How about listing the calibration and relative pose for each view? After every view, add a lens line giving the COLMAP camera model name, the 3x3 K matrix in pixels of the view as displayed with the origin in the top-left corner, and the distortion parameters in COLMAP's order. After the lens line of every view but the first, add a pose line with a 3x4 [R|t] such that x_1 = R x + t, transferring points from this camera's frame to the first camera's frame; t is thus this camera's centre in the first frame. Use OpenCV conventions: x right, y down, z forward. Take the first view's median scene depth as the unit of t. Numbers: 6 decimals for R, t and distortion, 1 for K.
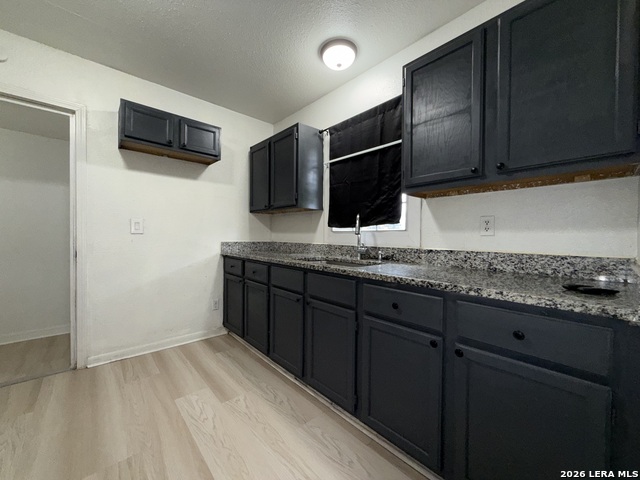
lens RADIAL K [[257.1, 0, 321.8], [0, 257.1, 237.9], [0, 0, 1]] dist [-0.003514, -0.000222]
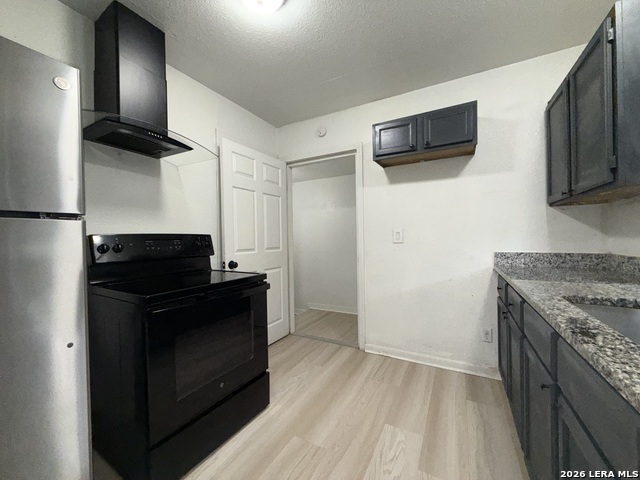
lens RADIAL K [[257.1, 0, 324.7], [0, 257.1, 238.5], [0, 0, 1]] dist [-0.003514, -0.000222]
pose [[0.313039, -0.013135, -0.949650, 0.178302], [0.011867, 0.999880, -0.009918, -0.025881], [0.949666, -0.008164, 0.313157, 0.352634]]
